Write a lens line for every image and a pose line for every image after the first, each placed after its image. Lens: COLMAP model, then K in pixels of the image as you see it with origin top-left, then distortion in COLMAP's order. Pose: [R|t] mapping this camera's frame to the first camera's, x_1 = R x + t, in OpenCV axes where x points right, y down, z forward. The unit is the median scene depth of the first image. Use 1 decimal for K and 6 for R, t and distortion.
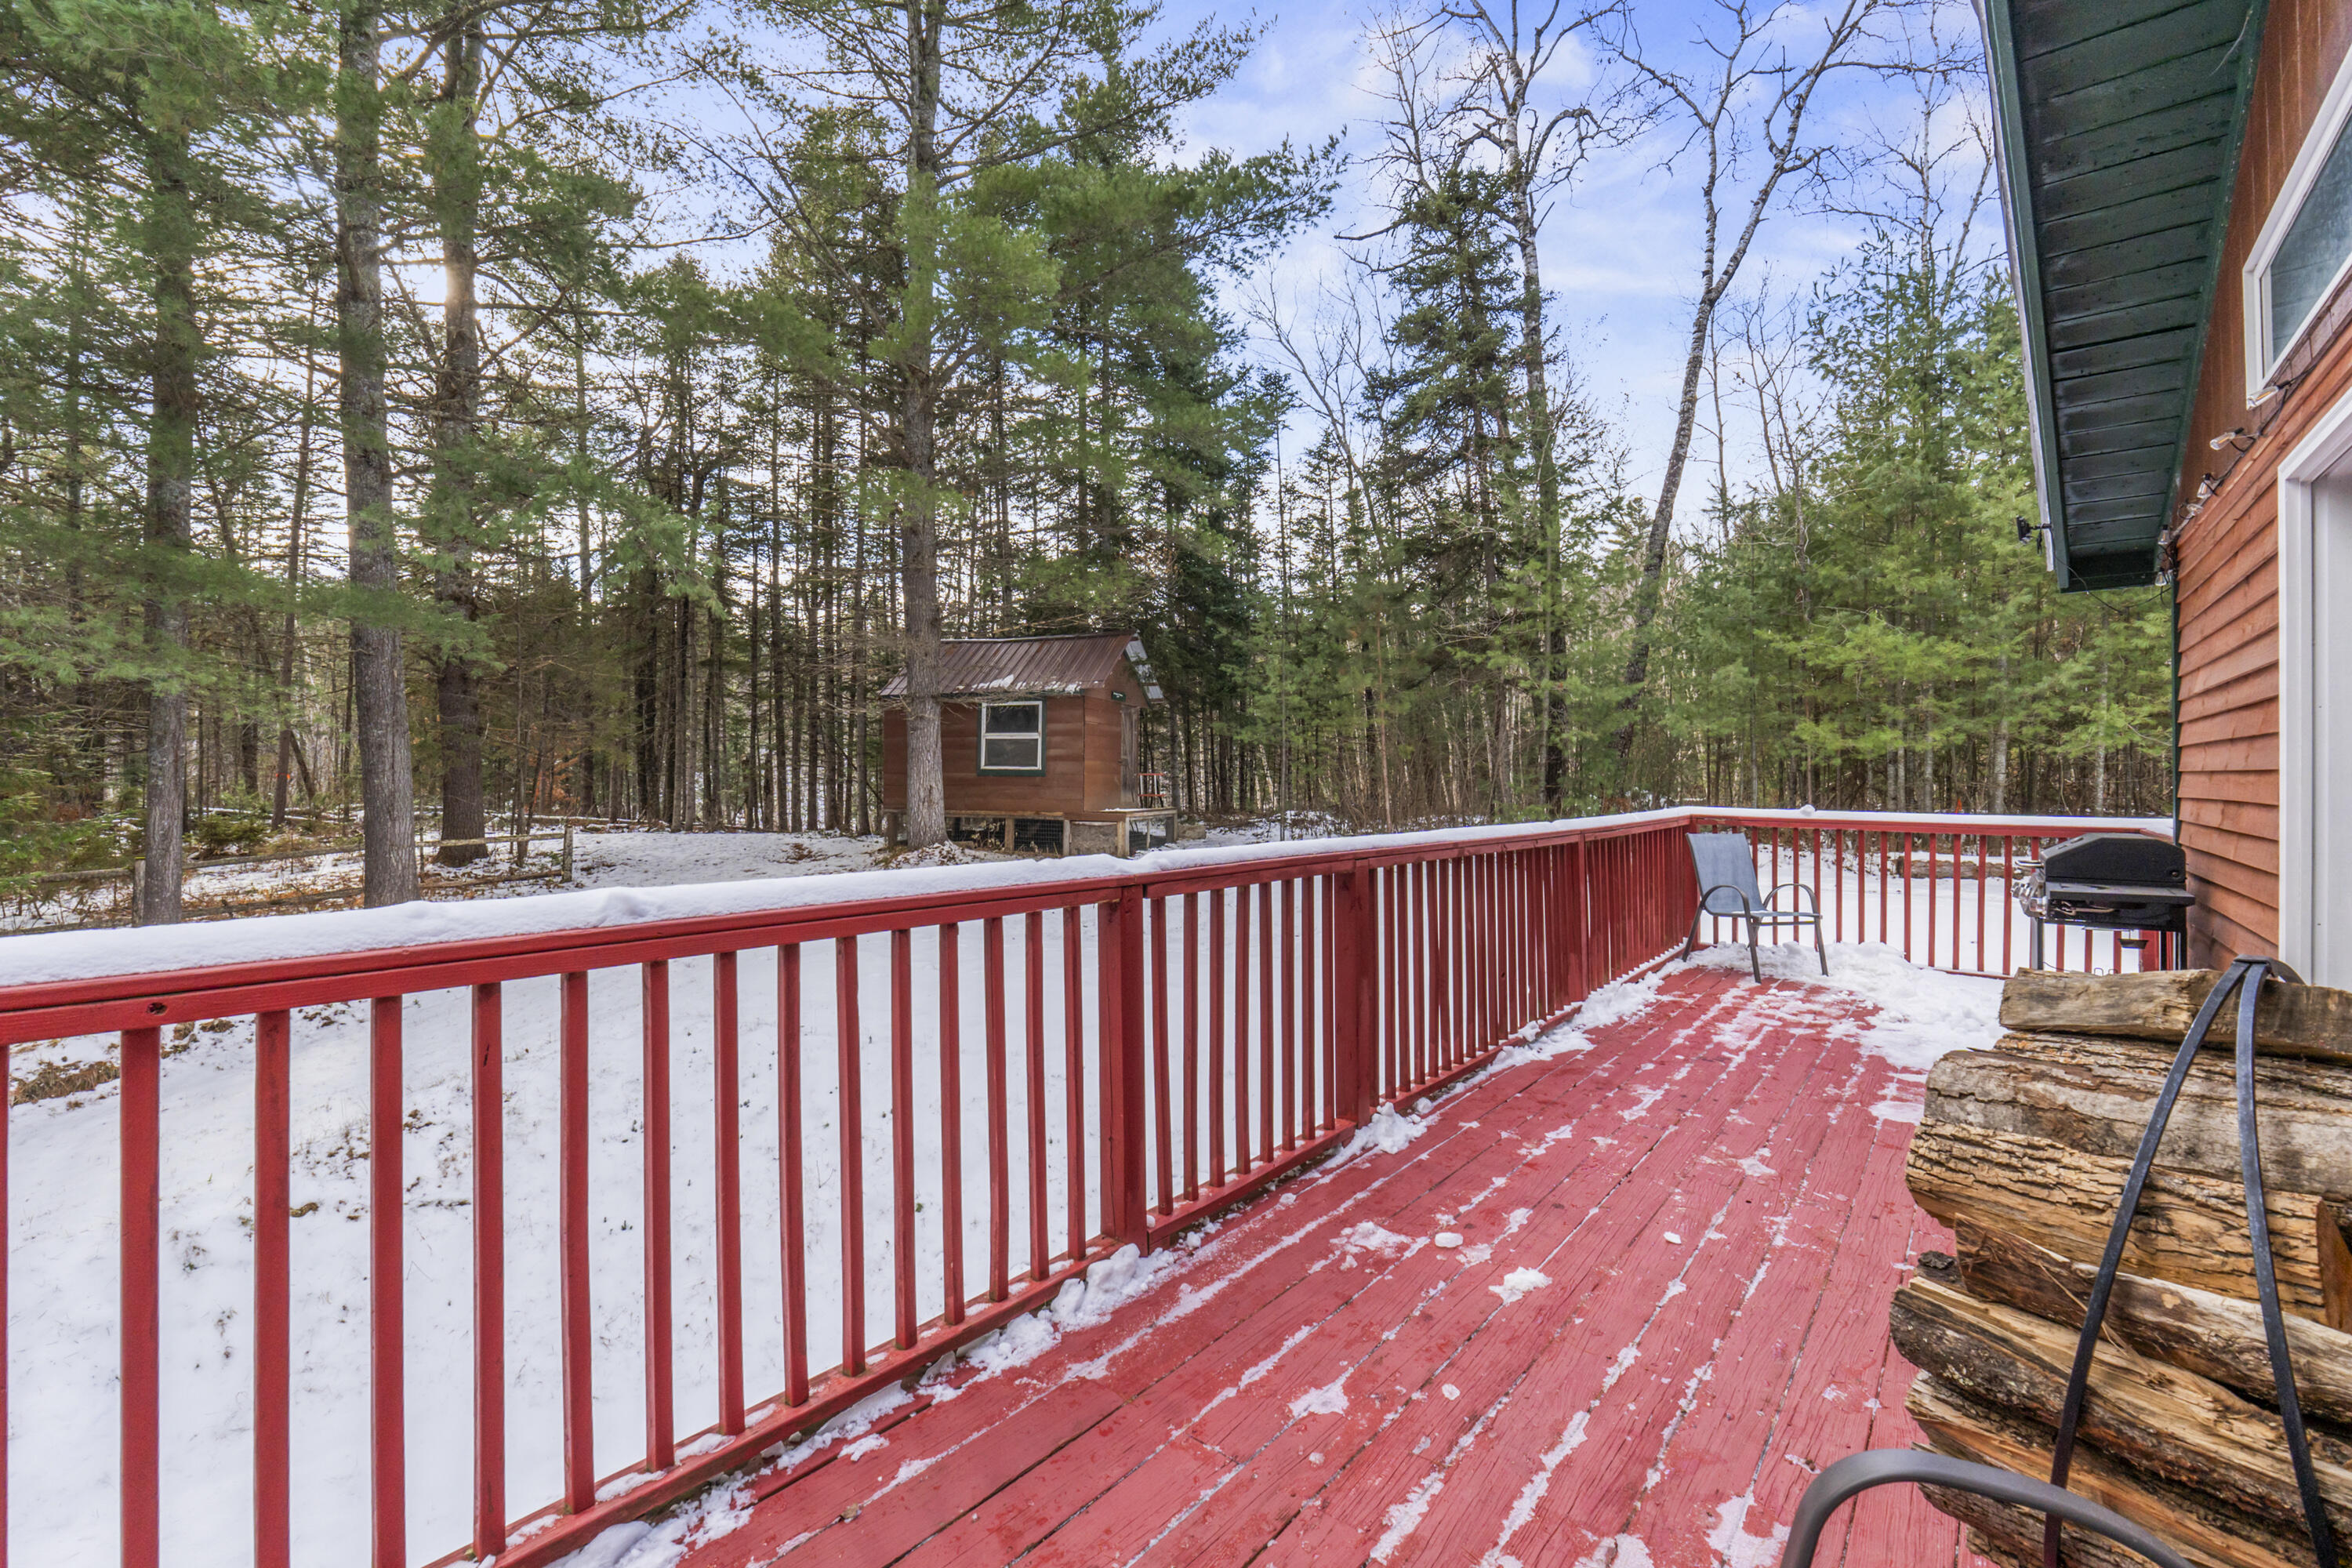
lens RADIAL K [[1005.7, 0, 1169.7], [0, 1005.7, 771.9], [0, 0, 1]] dist [-0.001818, -0.000103]
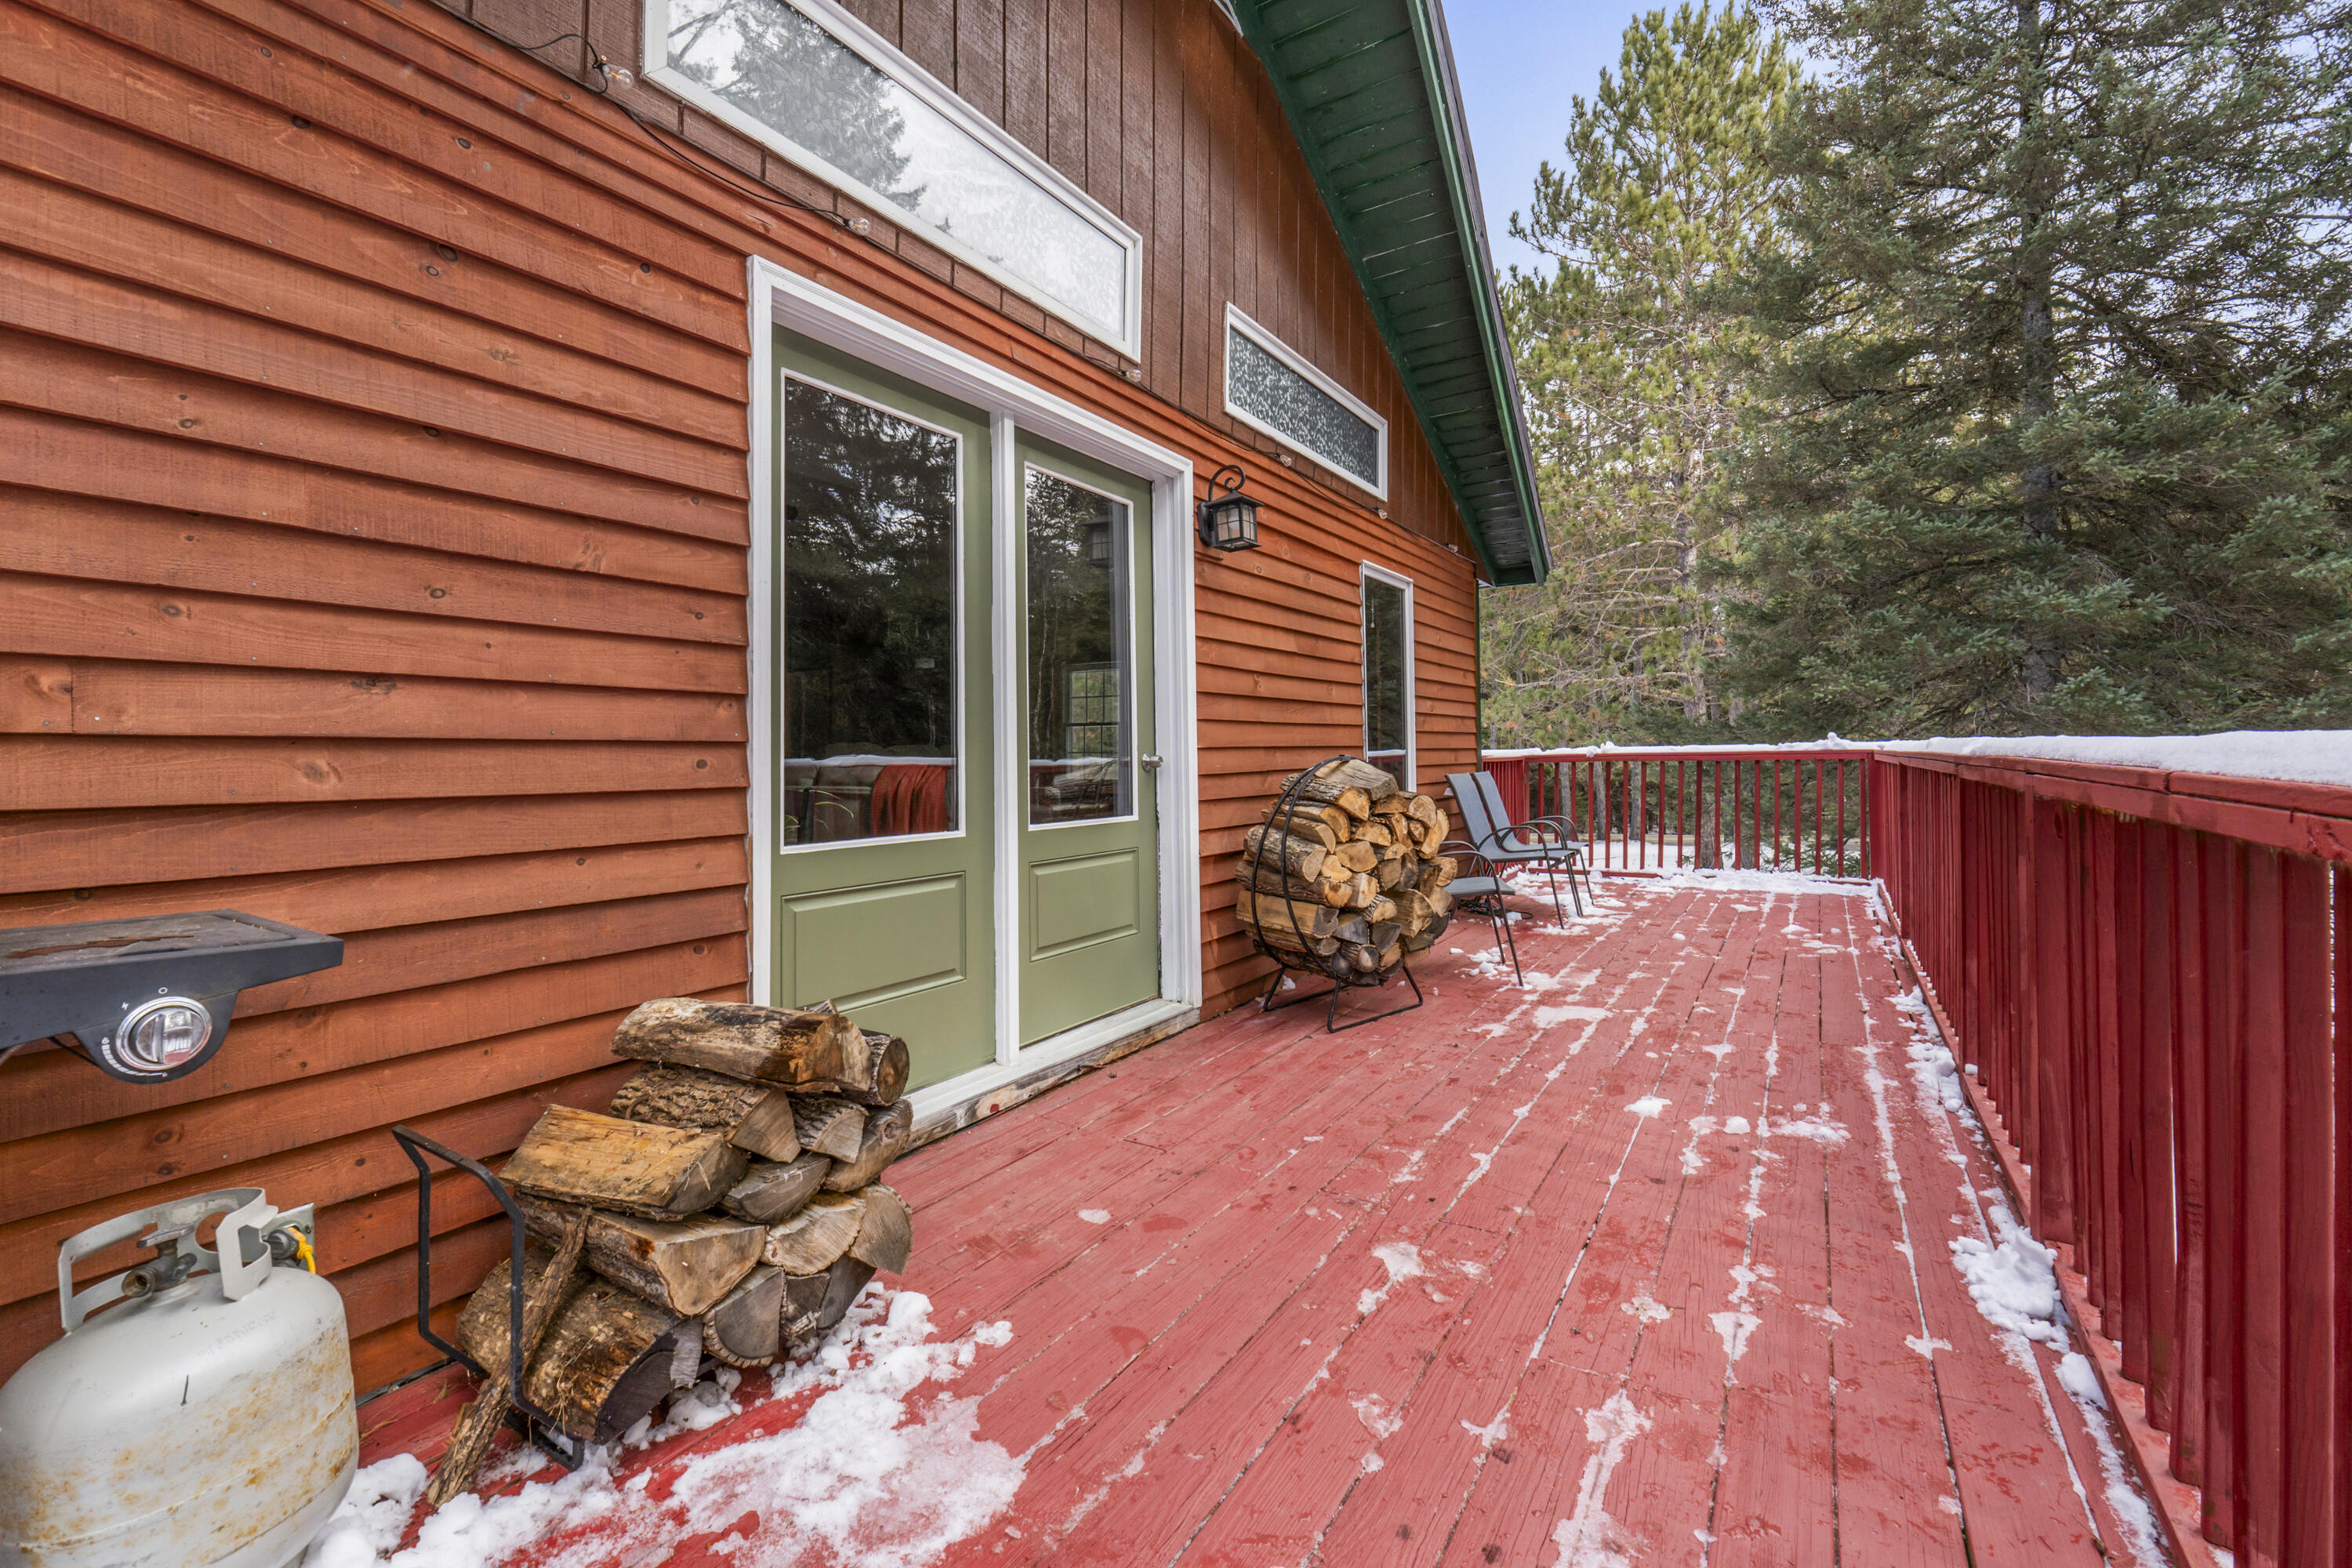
lens RADIAL K [[1005.7, 0, 1169.7], [0, 1005.7, 771.9], [0, 0, 1]] dist [-0.001818, -0.000103]
pose [[-0.992183, 0.011764, -0.124235, 0.808560], [0.010804, 0.999906, 0.008398, 0.081809], [0.124322, 0.006990, -0.992217, 1.621716]]
